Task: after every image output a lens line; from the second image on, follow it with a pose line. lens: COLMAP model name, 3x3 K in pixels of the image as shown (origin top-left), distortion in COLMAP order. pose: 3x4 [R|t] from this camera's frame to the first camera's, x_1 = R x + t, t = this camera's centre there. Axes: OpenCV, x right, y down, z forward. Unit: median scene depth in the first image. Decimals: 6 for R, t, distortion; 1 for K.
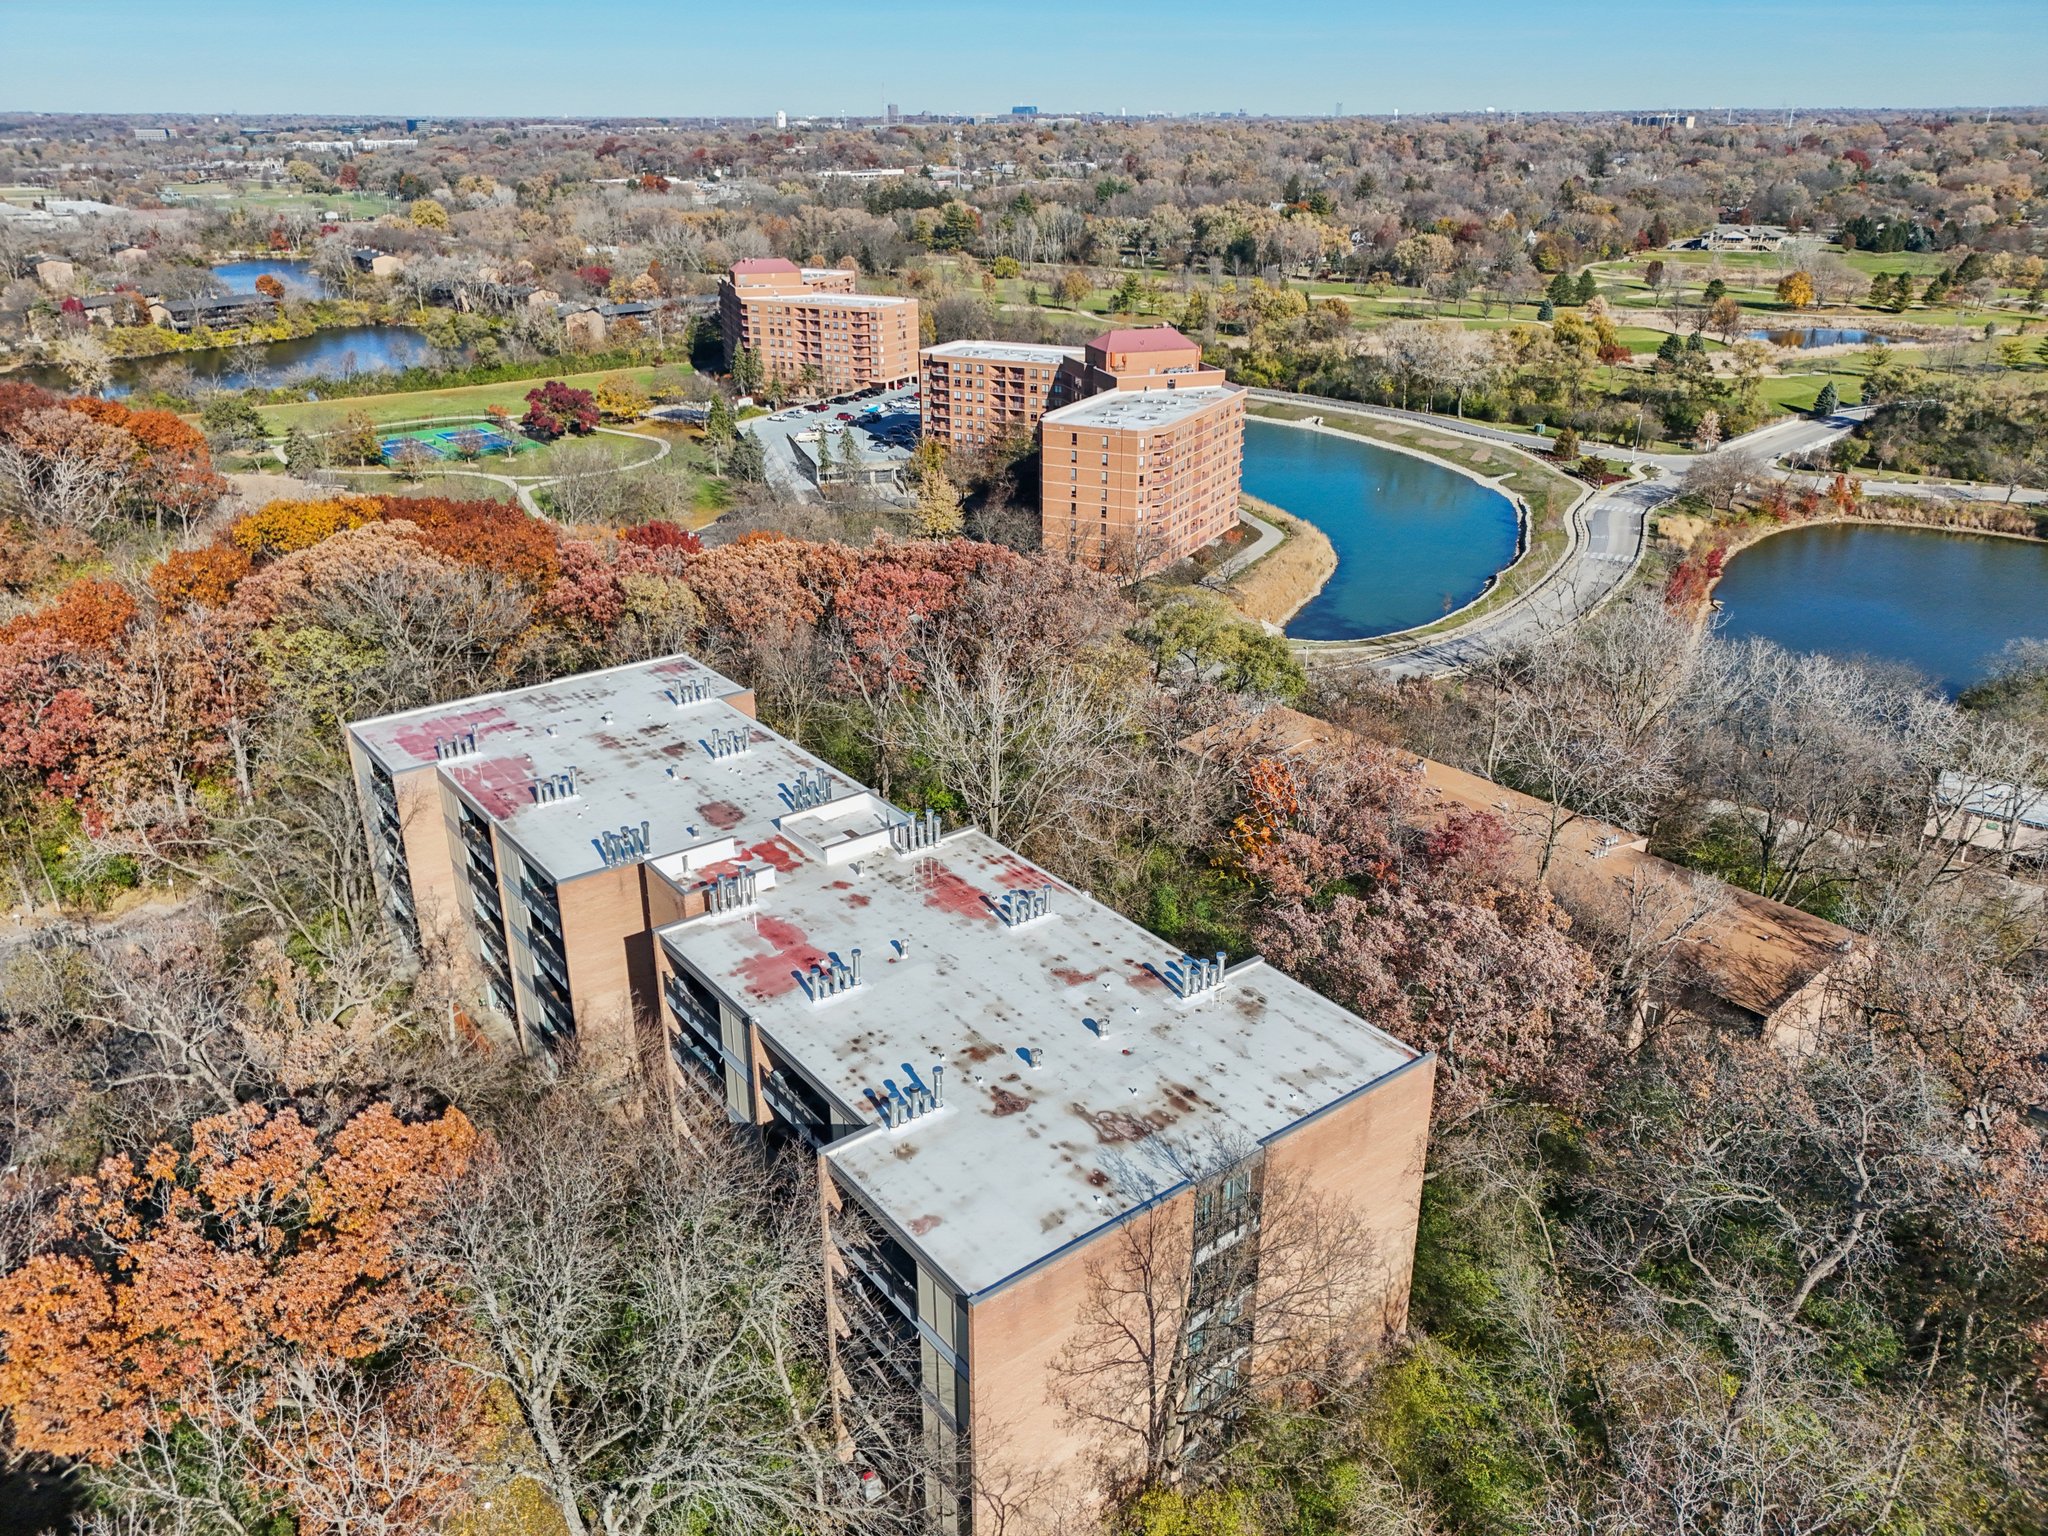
lens RADIAL K [[1515.6, 0, 1024.0], [0, 1515.6, 768.0], [0, 0, 1]] dist [0.099858, -0.120045]
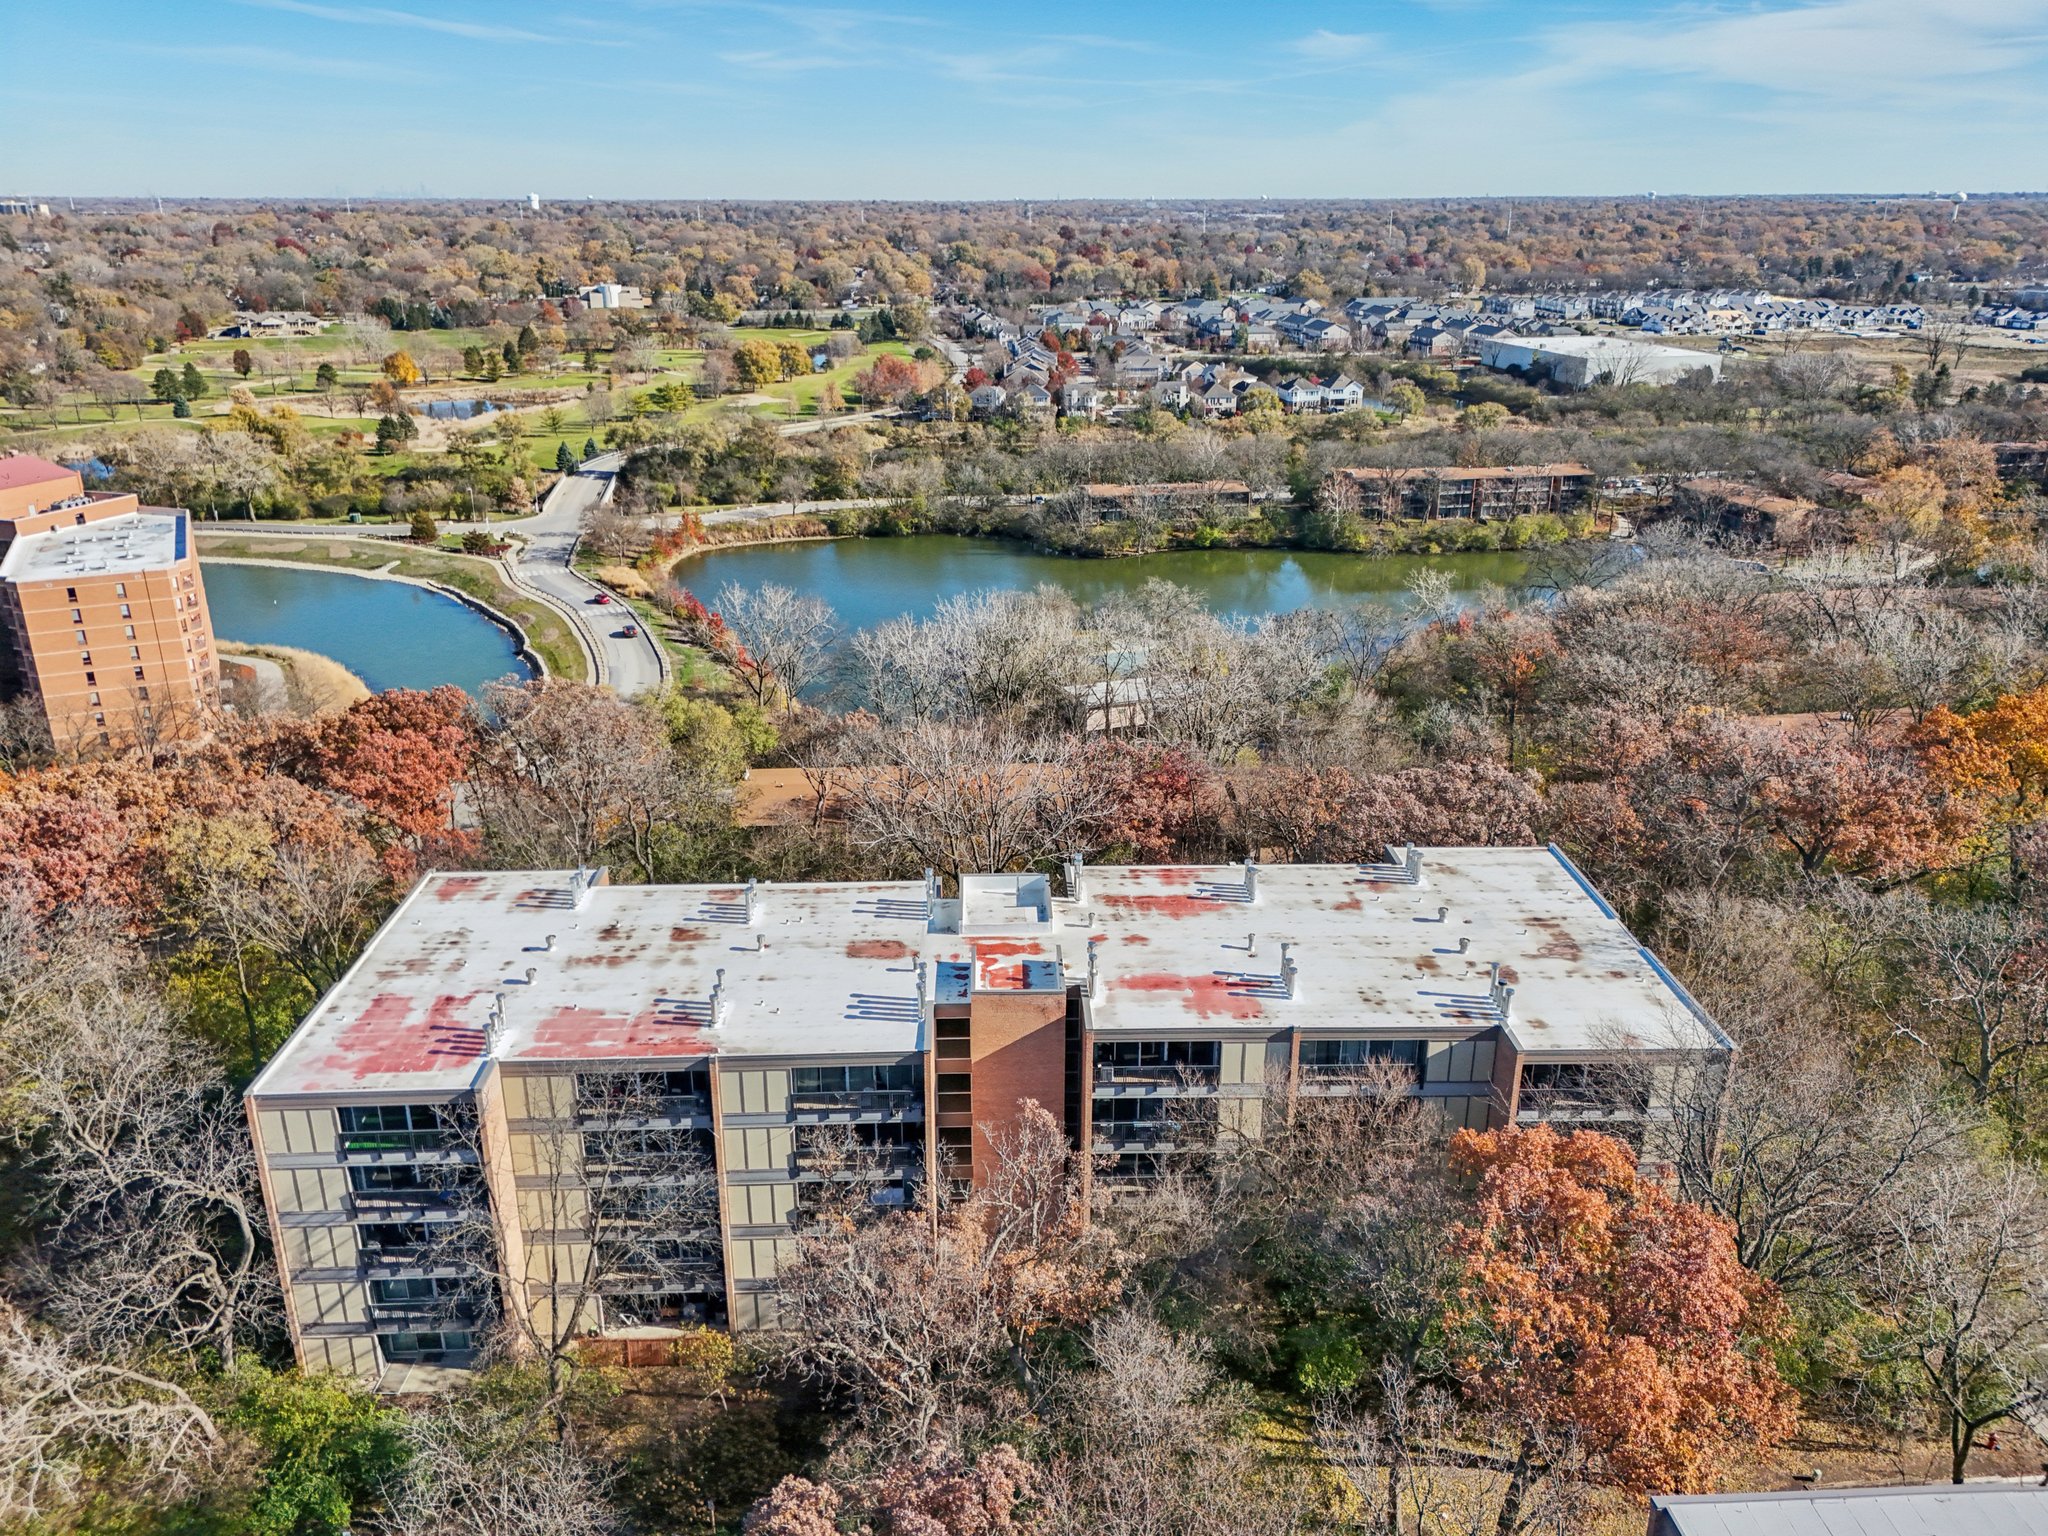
lens RADIAL K [[1489.5, 0, 1025.8], [0, 1489.5, 804.9], [0, 0, 1]] dist [0.098962, -0.103870]
pose [[0.581445, -0.301690, 0.755583, -0.711000], [0.319507, 0.938767, 0.128961, -0.124945], [-0.748223, 0.166430, 0.642233, 0.290038]]
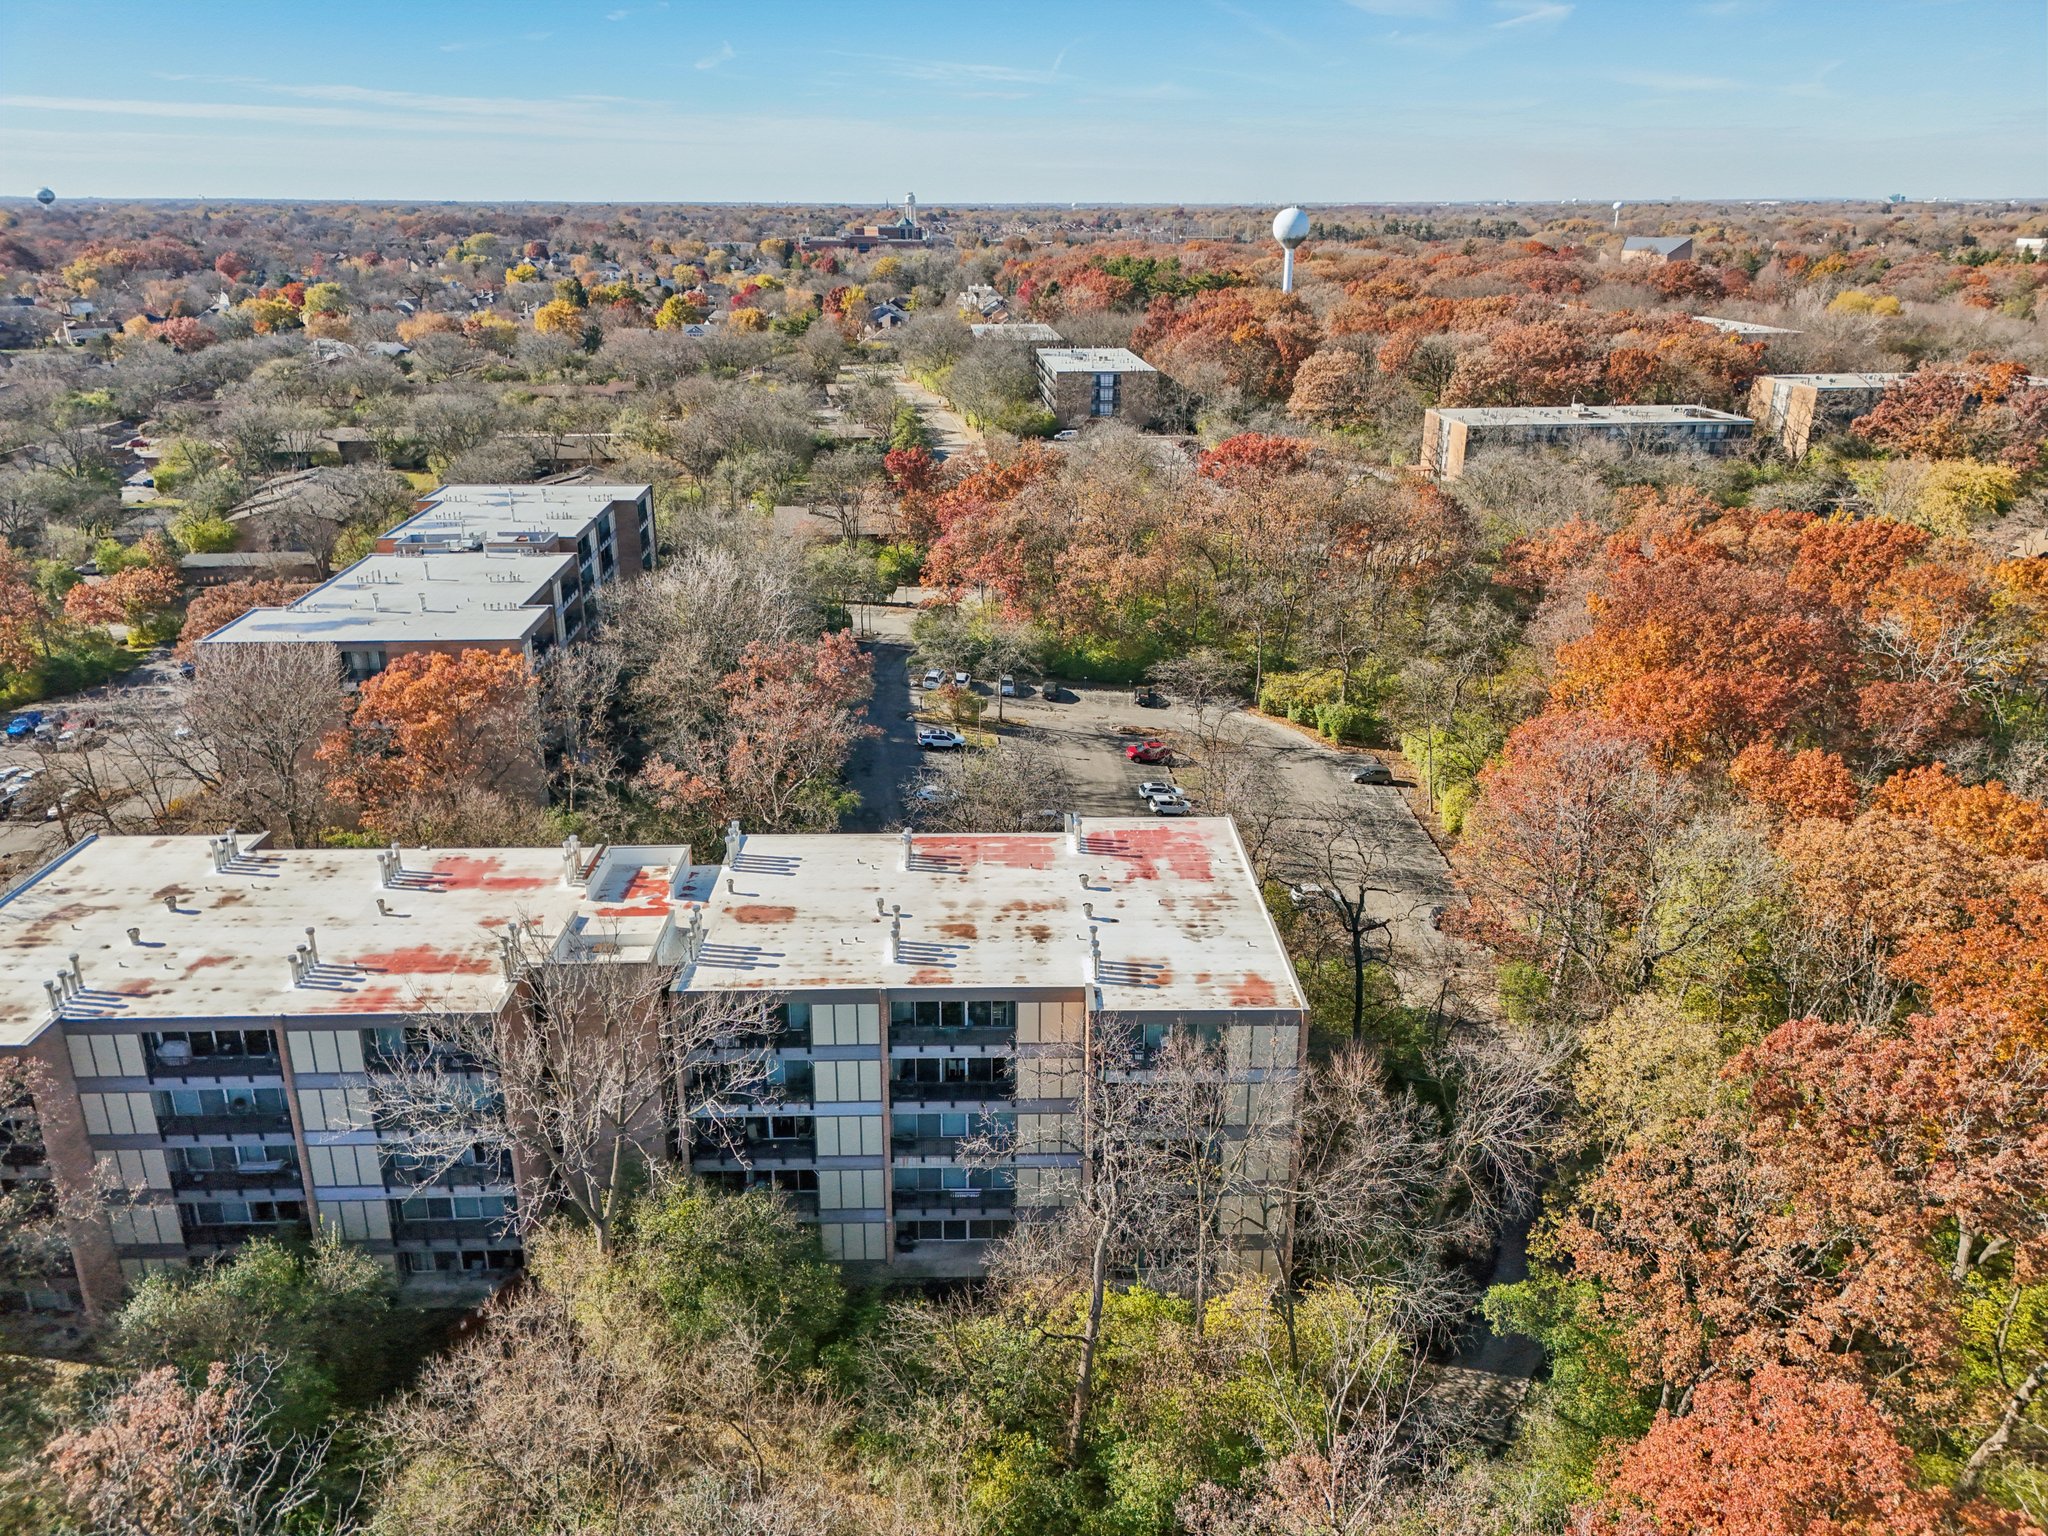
lens RADIAL K [[1489.6, 0, 1024.0], [0, 1489.6, 768.0], [0, 0, 1]] dist [0.094090, -0.111007]
pose [[-0.586748, 0.287205, -0.757126, 0.327868], [-0.320022, 0.776633, 0.542611, -0.514560], [0.743850, 0.560673, -0.363776, 1.229228]]
